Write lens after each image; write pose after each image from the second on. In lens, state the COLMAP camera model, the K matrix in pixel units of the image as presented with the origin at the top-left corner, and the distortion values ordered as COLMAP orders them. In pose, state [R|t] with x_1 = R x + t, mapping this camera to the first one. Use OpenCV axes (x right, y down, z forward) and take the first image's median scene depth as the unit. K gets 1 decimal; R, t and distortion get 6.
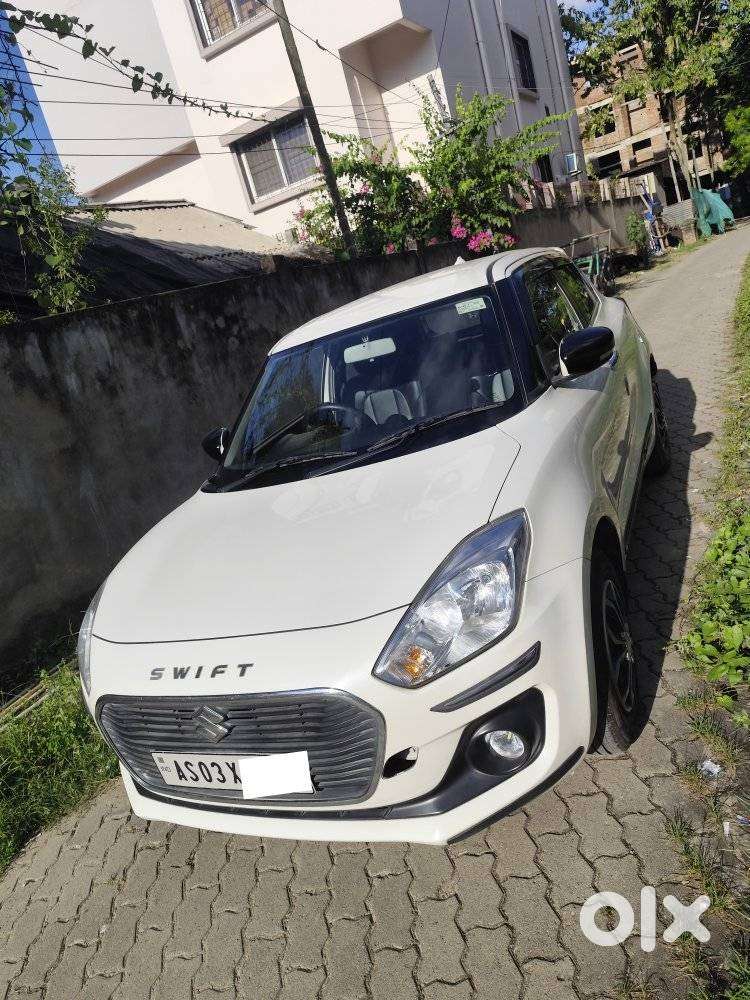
lens RADIAL K [[686.1, 0, 380.1], [0, 686.1, 502.2], [0, 0, 1]] dist [0.018339, -0.019197]
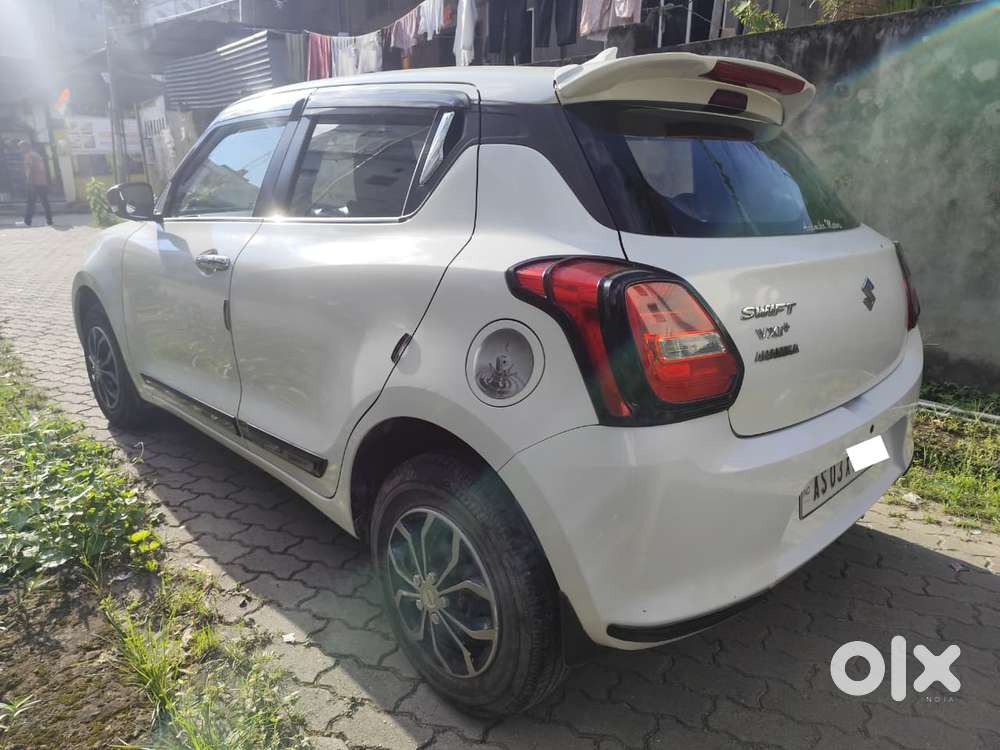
lens RADIAL K [[686.1, 0, 496.3], [0, 686.1, 370.3], [0, 0, 1]] dist [0.018339, -0.019197]
pose [[-0.341983, 0.521093, -0.781991, 0.922015], [-0.179216, 0.780724, 0.598625, -0.639360], [0.922458, 0.344865, -0.173606, 1.541535]]
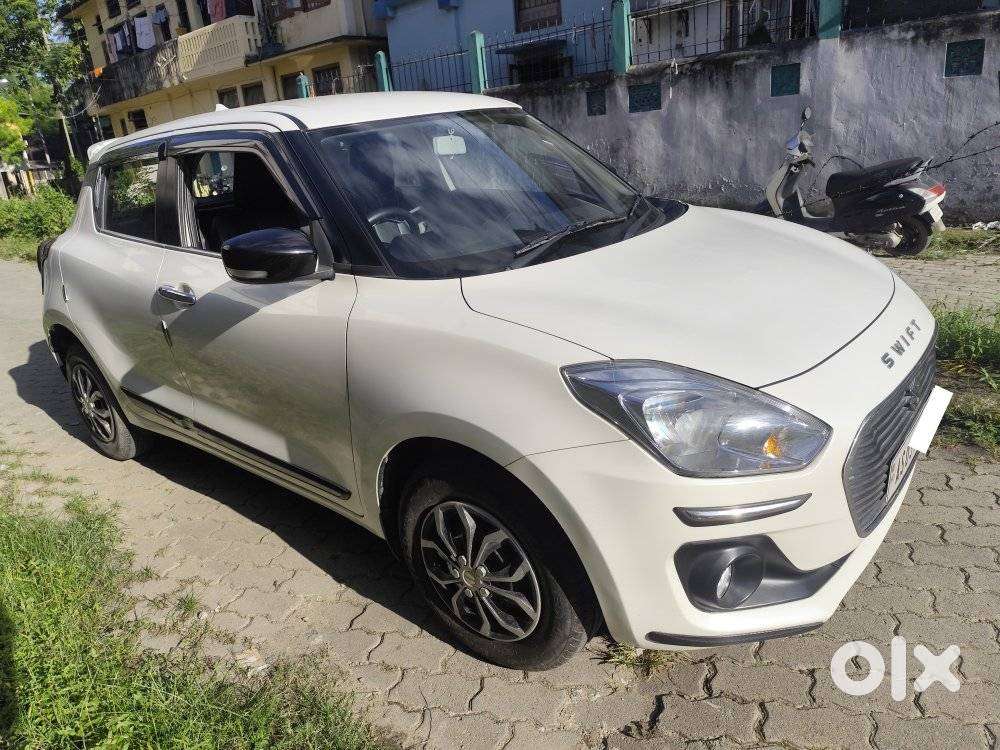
lens RADIAL K [[686.1, 0, 510.1], [0, 686.1, 369.9], [0, 0, 1]] dist [0.018339, -0.019197]
pose [[0.273238, -0.053570, 0.960454, -0.849472], [0.282582, 0.958866, -0.026910, 0.093999], [-0.919504, 0.278760, 0.277137, 0.775712]]
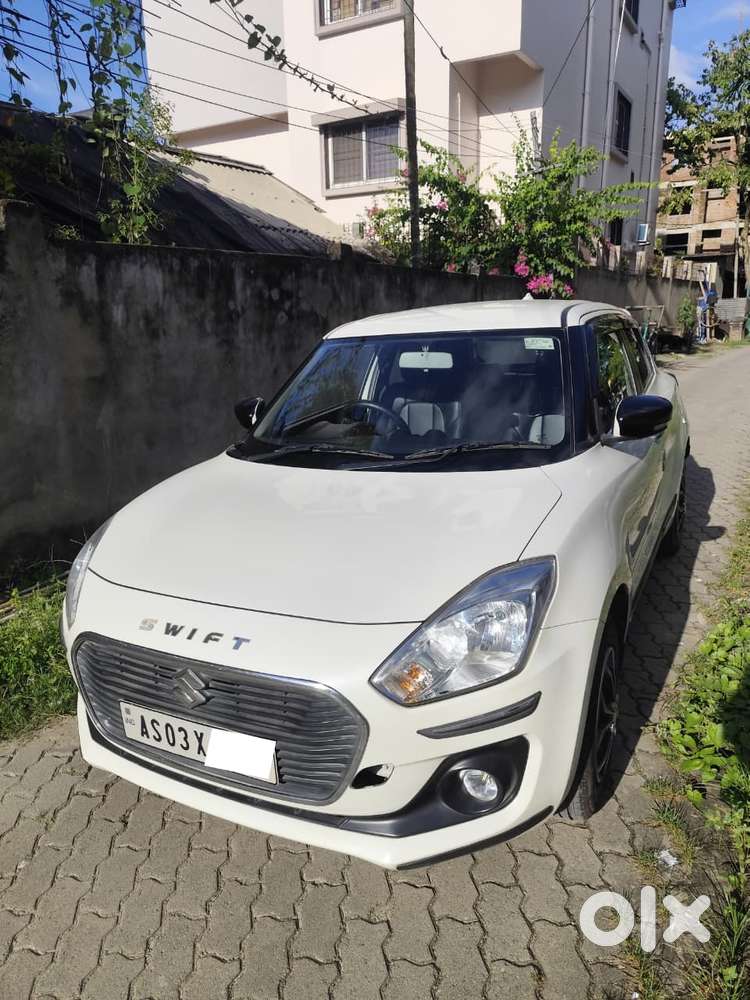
lens RADIAL K [[686.1, 0, 380.8], [0, 686.1, 505.4], [0, 0, 1]] dist [0.018339, -0.019197]
pose [[0.966784, 0.255175, 0.014656, -0.040491], [-0.255047, 0.966876, -0.010092, 0.007763], [-0.016746, 0.006018, 0.999842, 0.012726]]
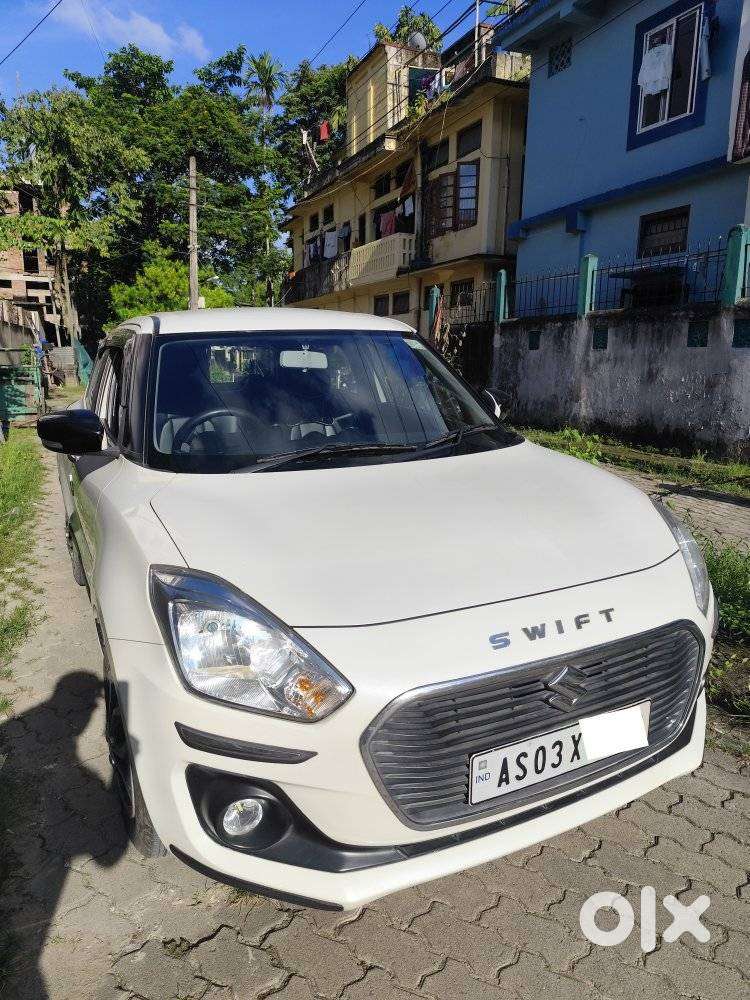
lens RADIAL K [[686.1, 0, 374.0], [0, 686.1, 508.3], [0, 0, 1]] dist [0.018339, -0.019197]
pose [[0.605710, 0.121497, 0.786355, -0.673867], [0.040615, 0.982264, -0.183052, 0.153478], [-0.794648, 0.142814, 0.590032, 0.404028]]
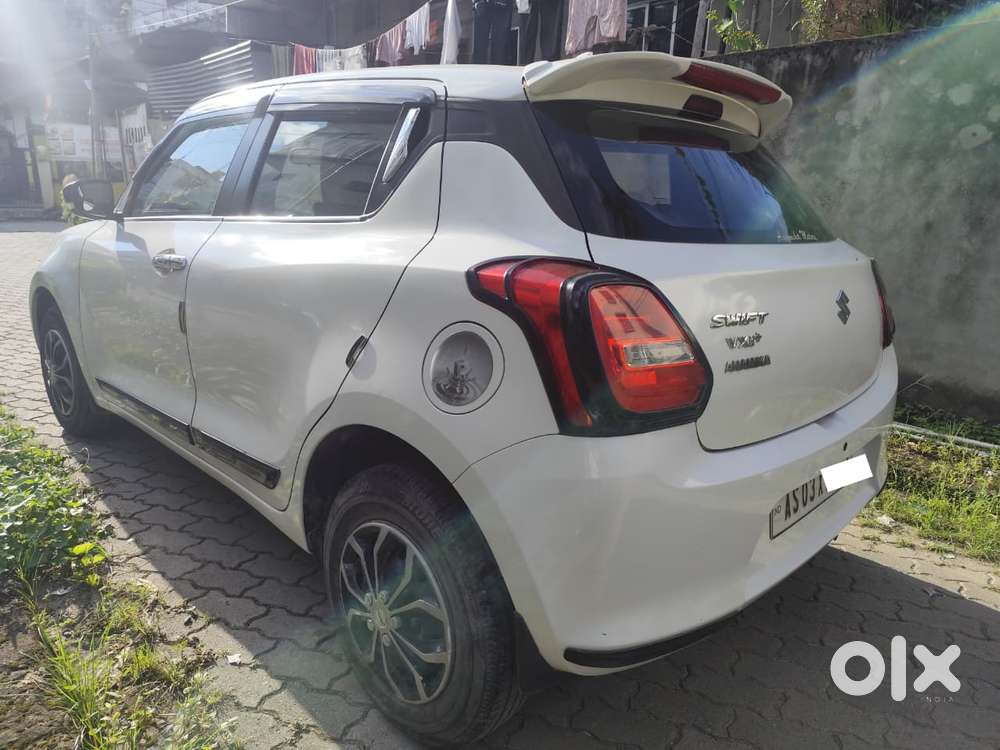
lens RADIAL K [[686.1, 0, 498.3], [0, 686.1, 373.8], [0, 0, 1]] dist [0.018339, -0.019197]
pose [[-0.329900, 0.496297, -0.803029, 0.900647], [-0.211866, 0.790027, 0.575300, -0.620105], [0.919934, 0.359926, -0.155481, 1.555442]]
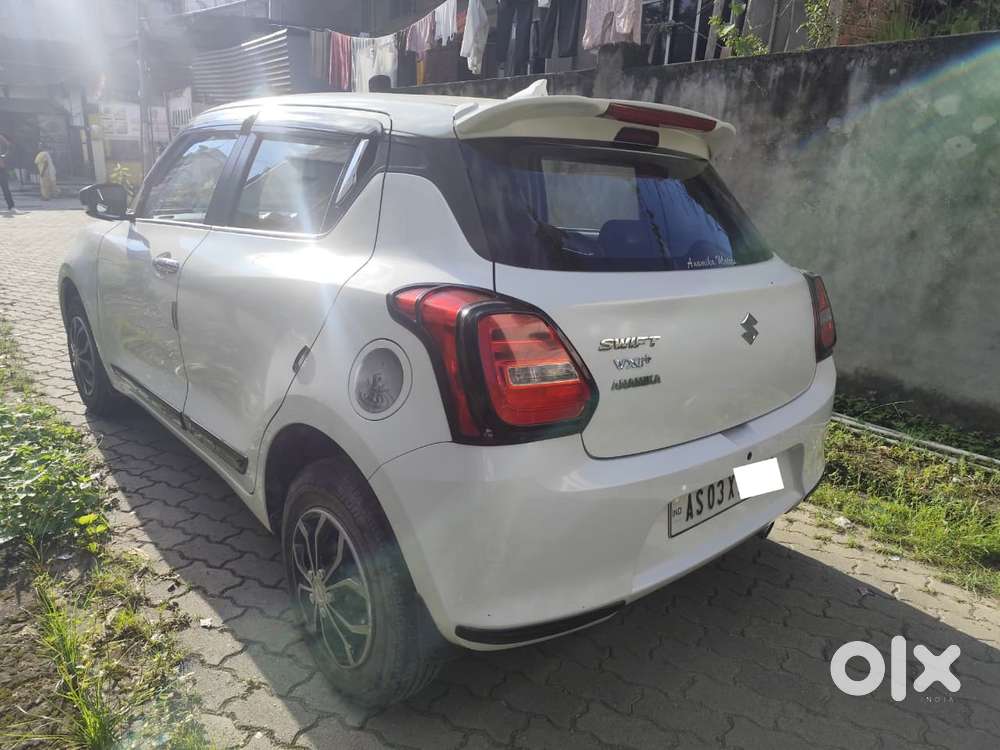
lens RADIAL K [[686.1, 0, 504.0], [0, 686.1, 371.6], [0, 0, 1]] dist [0.018339, -0.019197]
pose [[-0.385676, 0.505762, -0.771660, 0.904163], [-0.202355, 0.769634, 0.605571, -0.694373], [0.900170, 0.389703, -0.194486, 1.643313]]
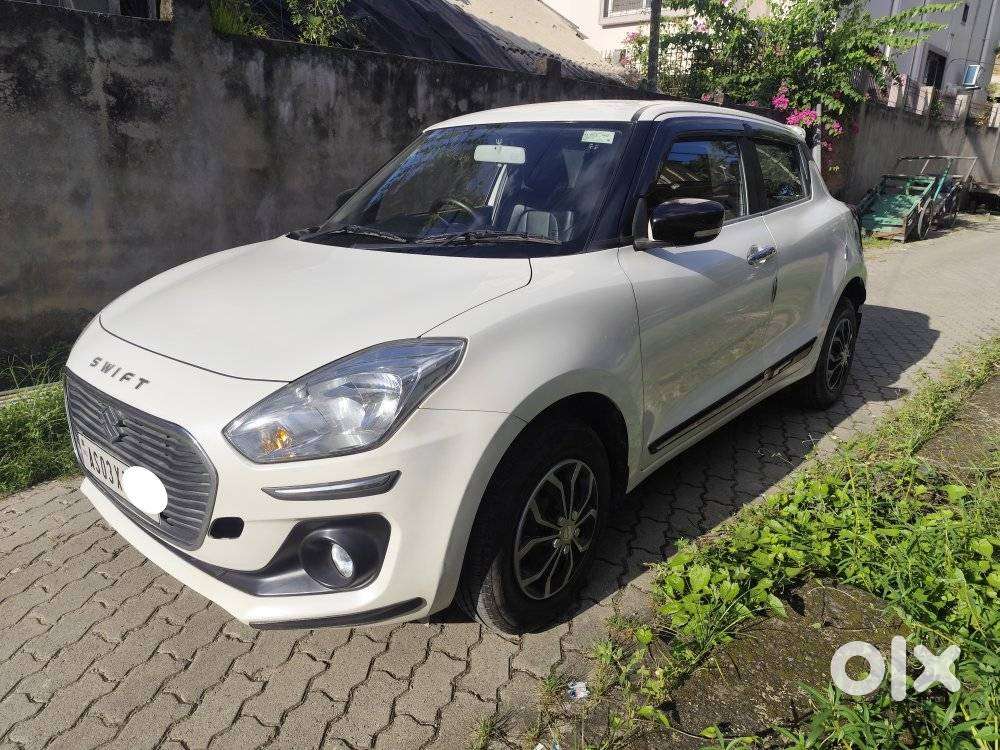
lens RADIAL K [[686.1, 0, 504.4], [0, 686.1, 371.8], [0, 0, 1]] dist [0.018339, -0.019197]
pose [[0.911054, 0.369670, -0.182551, 0.273499], [-0.358842, 0.929010, 0.090400, -0.031717], [0.203009, -0.016852, 0.979032, 0.073560]]
